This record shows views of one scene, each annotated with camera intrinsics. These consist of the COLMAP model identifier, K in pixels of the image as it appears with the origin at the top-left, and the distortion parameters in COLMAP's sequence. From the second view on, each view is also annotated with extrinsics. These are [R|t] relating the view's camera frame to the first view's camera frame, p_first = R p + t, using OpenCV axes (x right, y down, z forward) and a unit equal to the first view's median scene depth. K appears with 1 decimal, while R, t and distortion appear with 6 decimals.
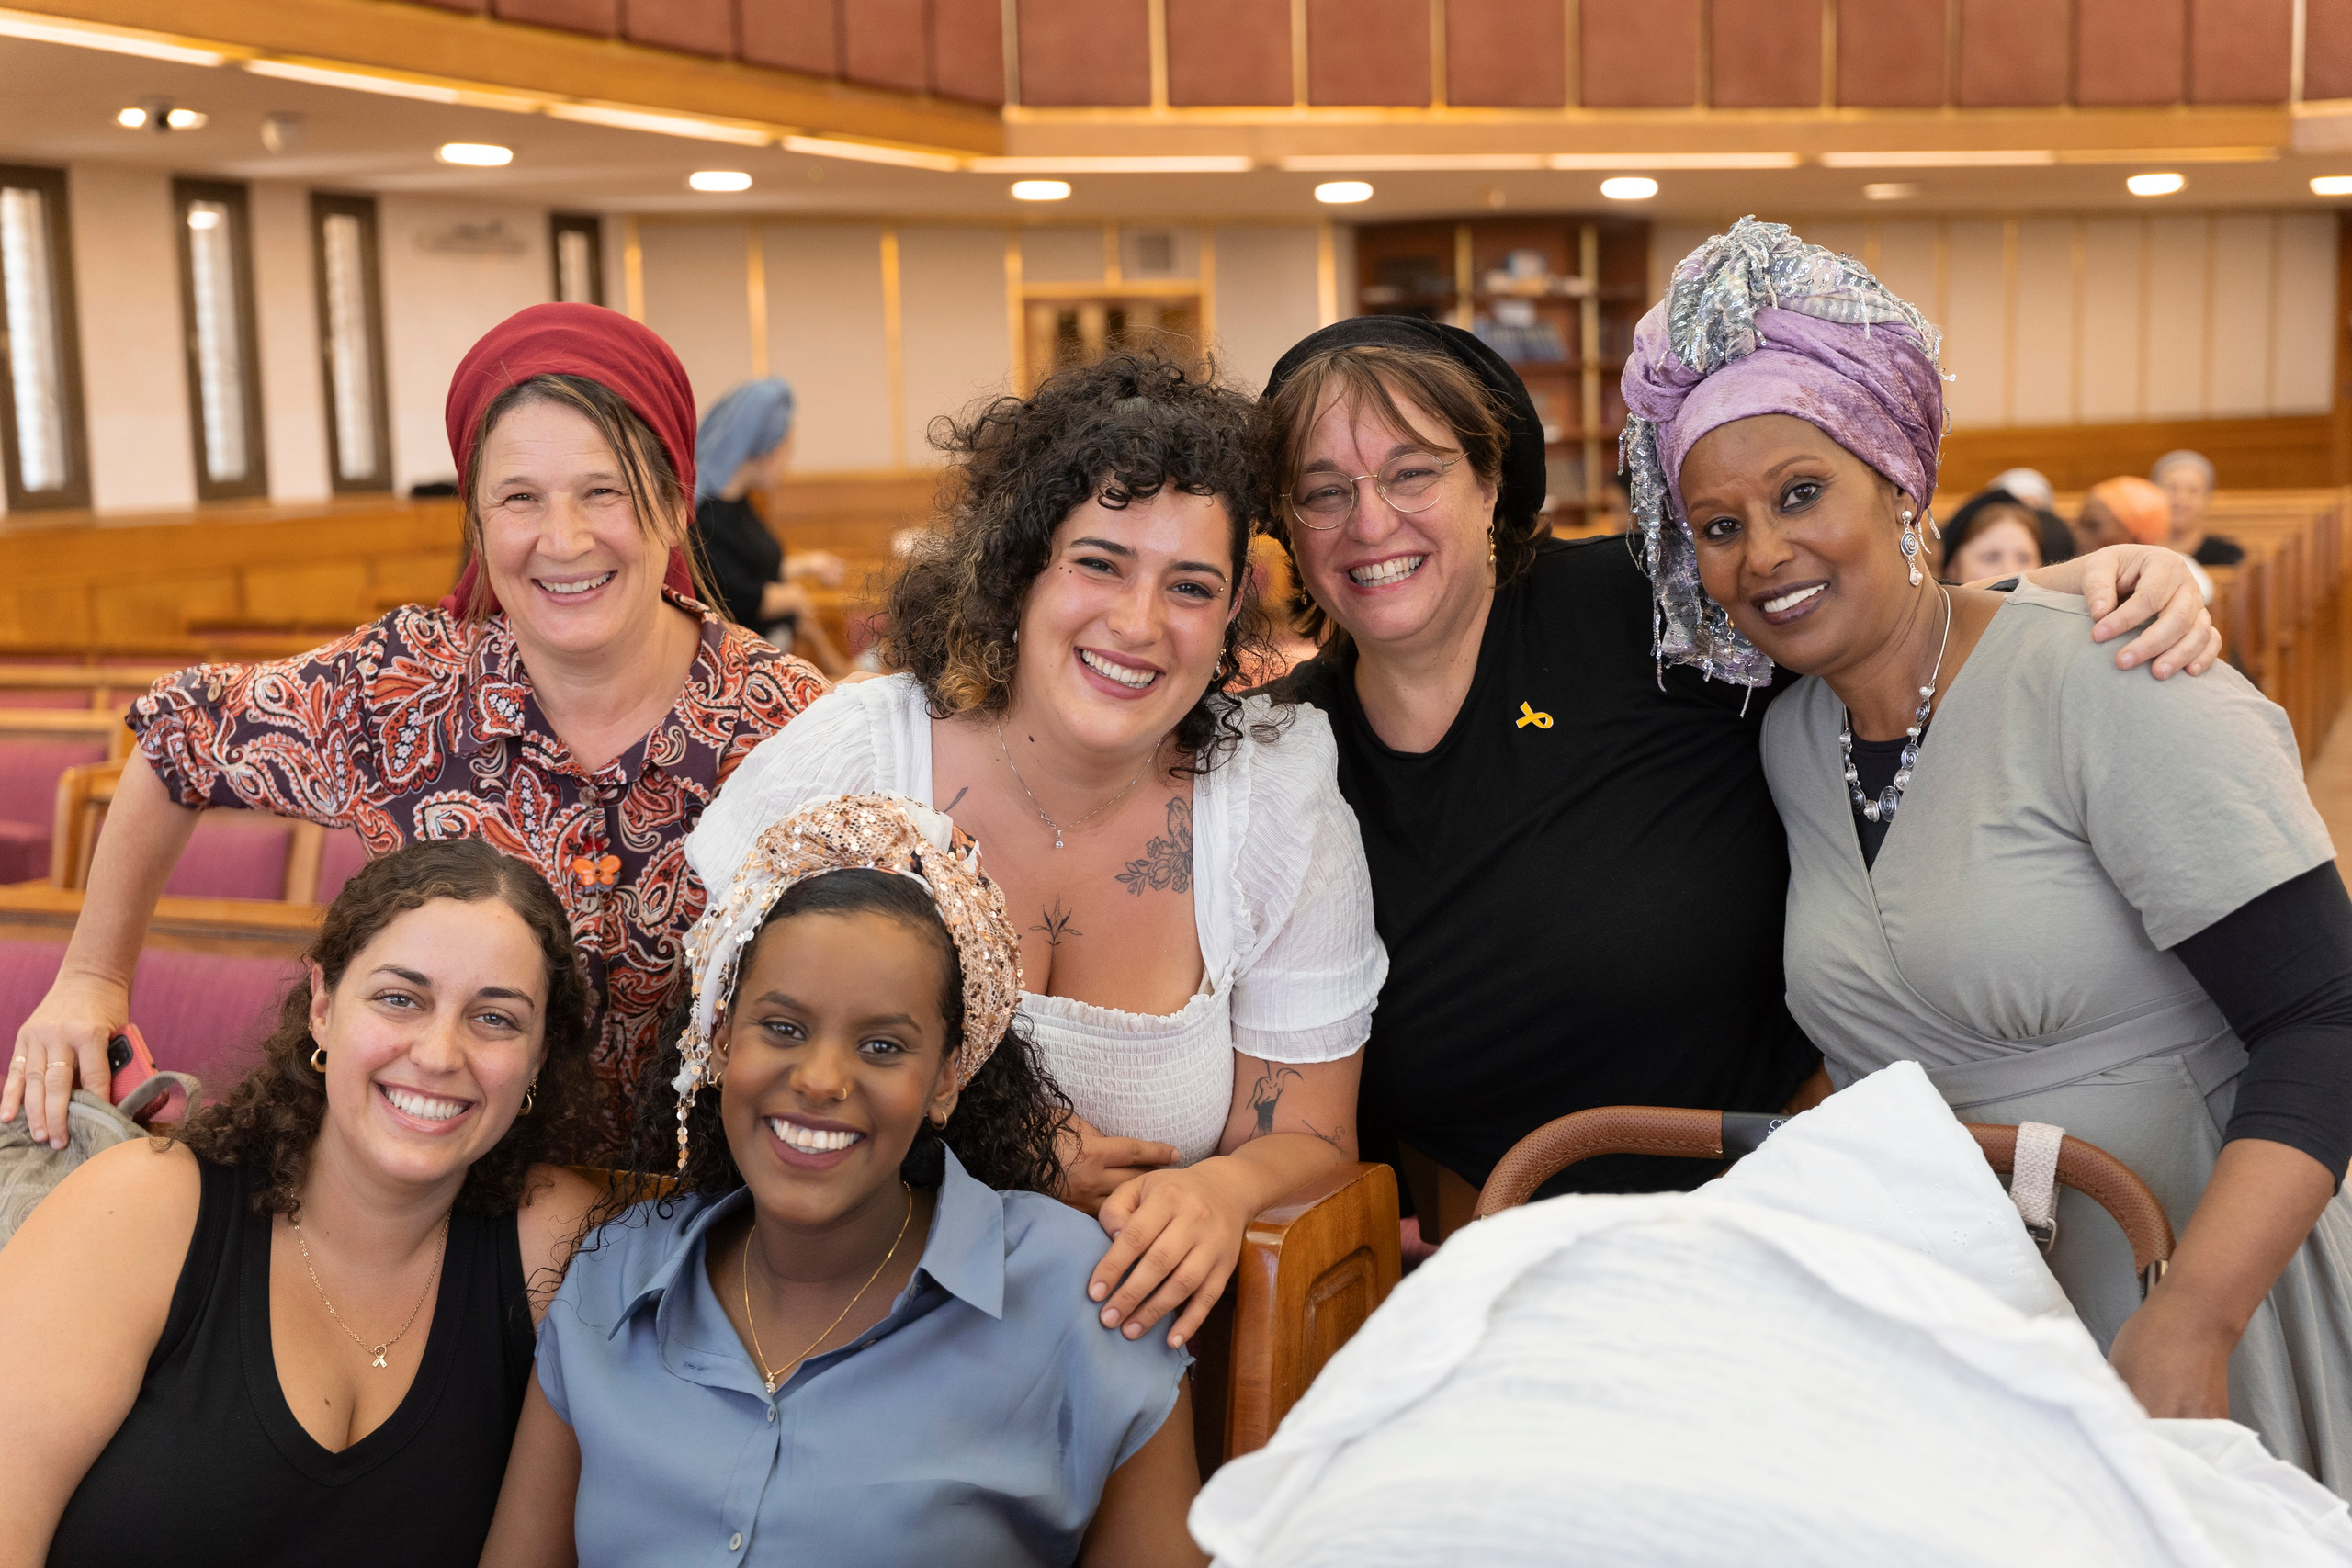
lens RADIAL K [[2784.1, 0, 1176.0], [0, 2784.1, 784.0], [0, 0, 1]] dist [-0.005227, 0.017992]
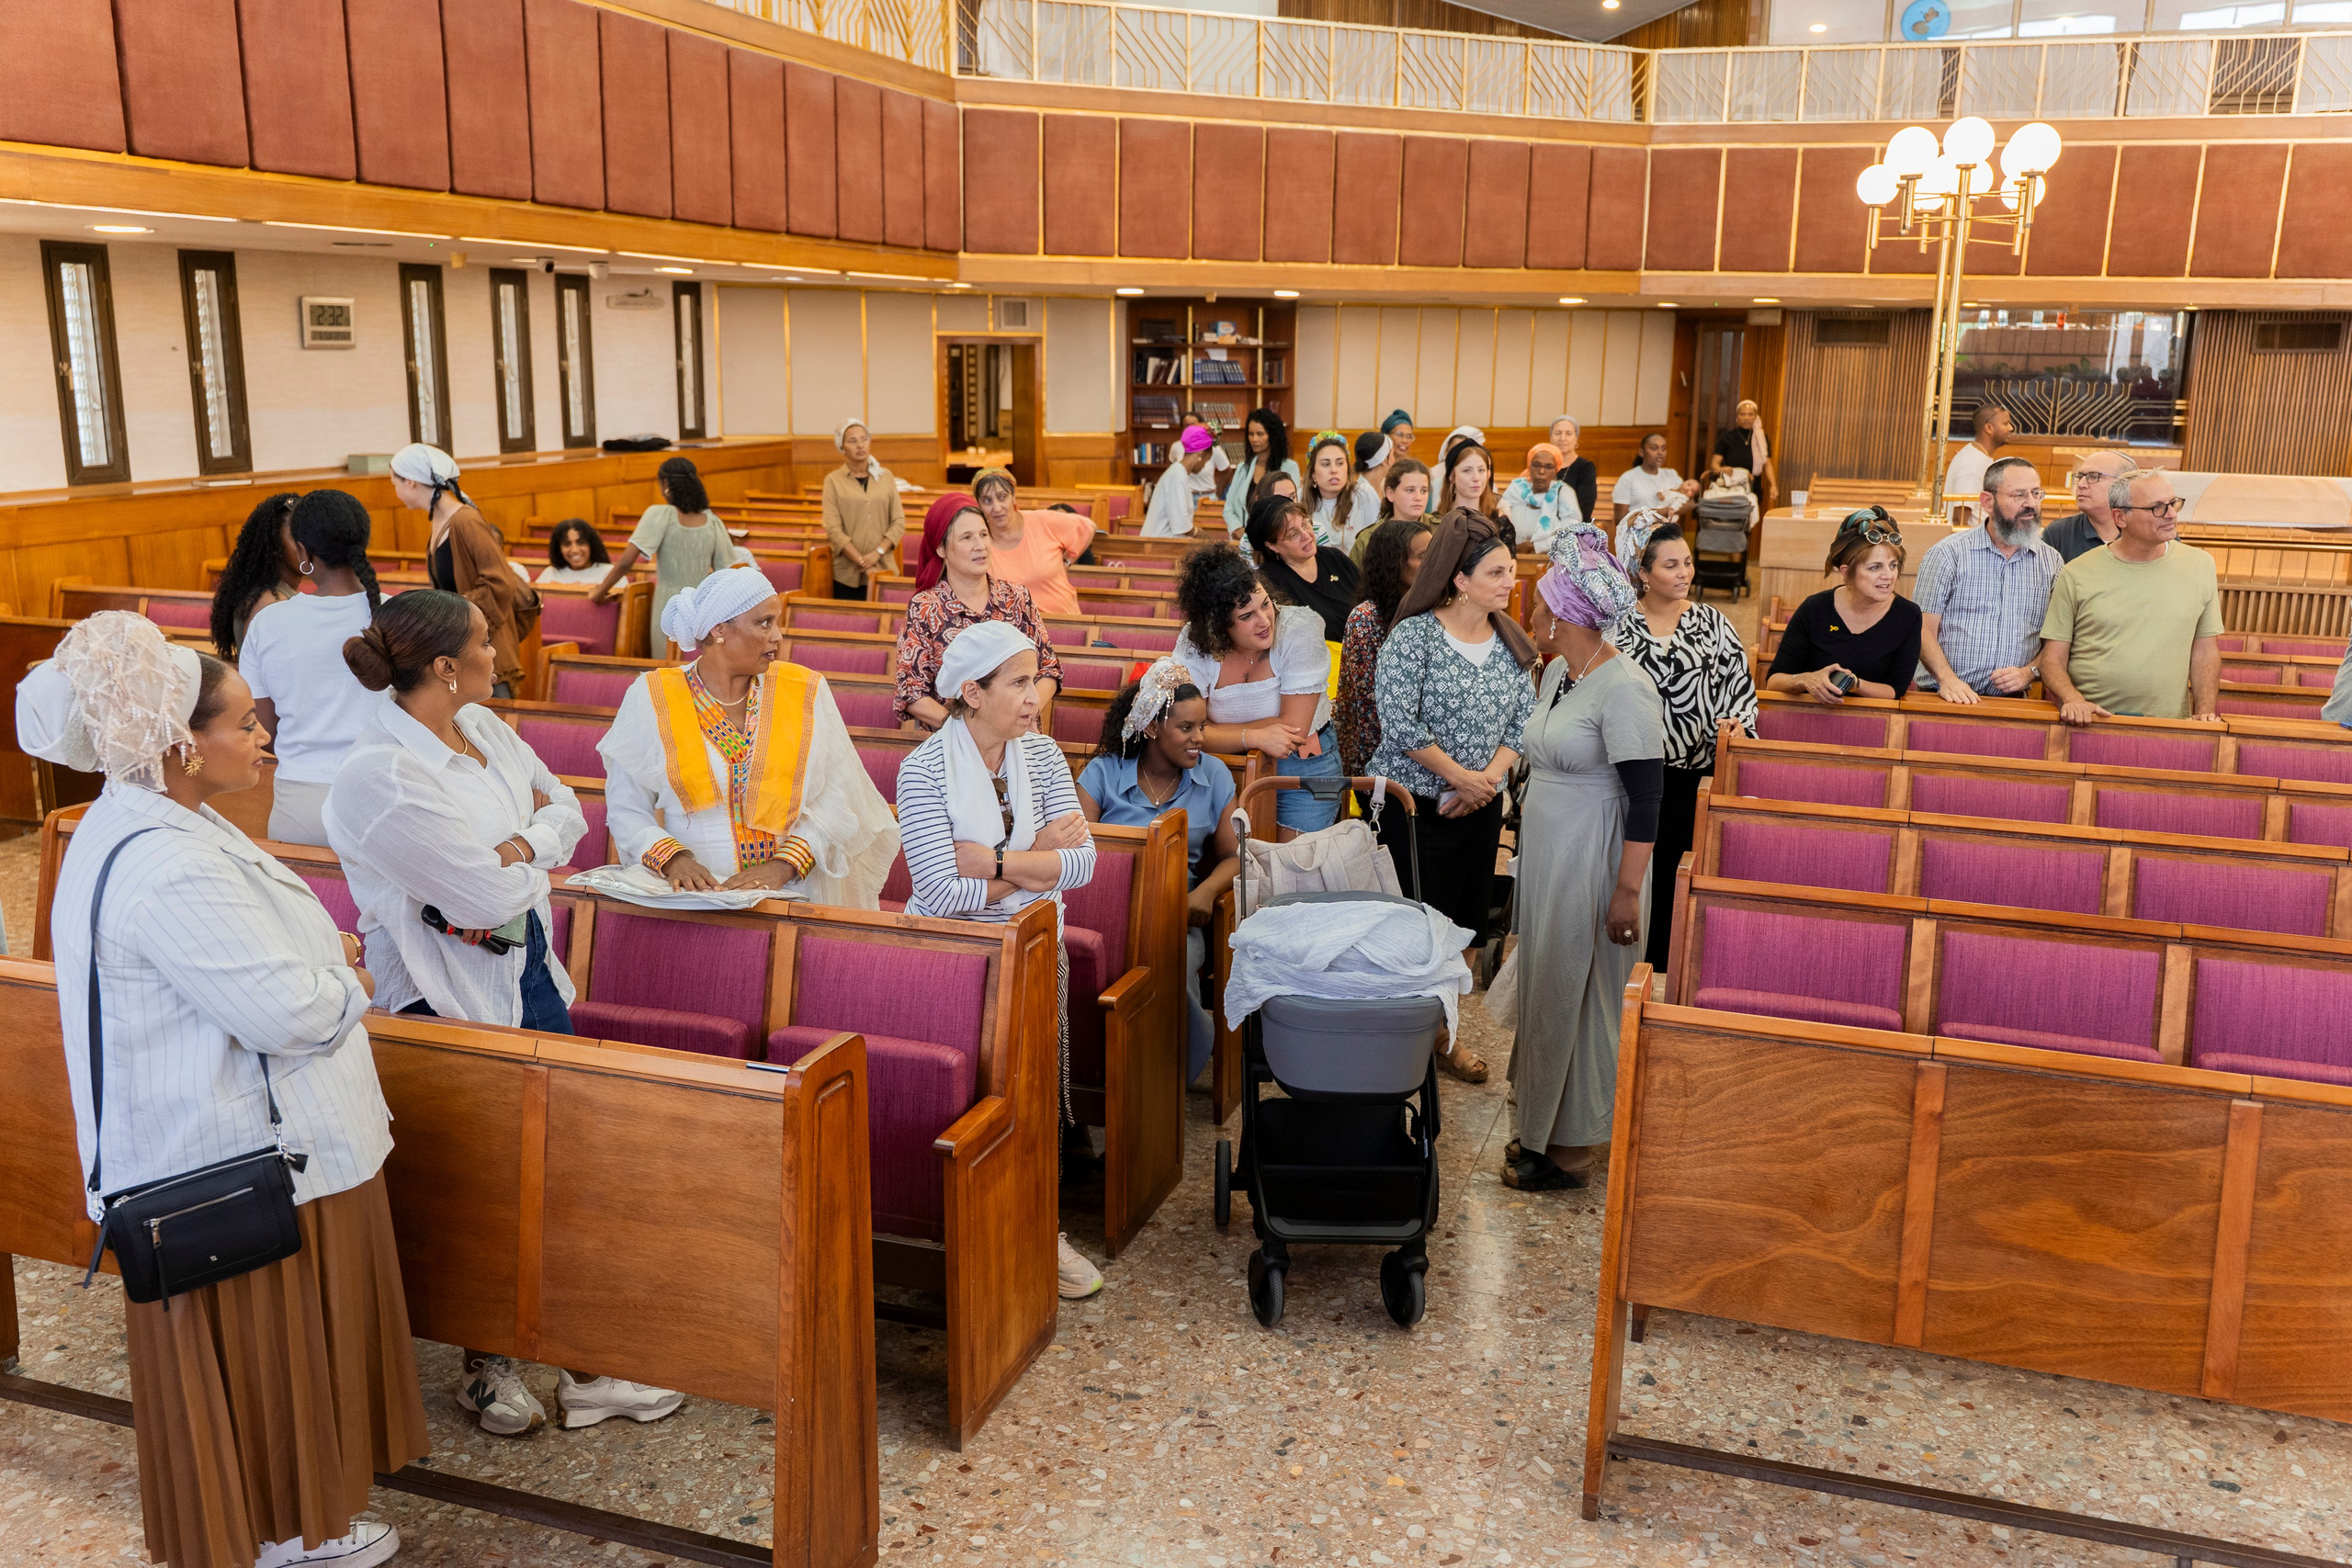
lens RADIAL K [[1943.1, 0, 1176.0], [0, 1943.1, 784.0], [0, 0, 1]] dist [-0.006037, -0.001146]
pose [[0.992007, 0.012255, 0.125586, -0.216746], [-0.023385, 0.995887, 0.087536, -0.025089], [-0.123997, -0.089773, 0.988213, -0.908707]]
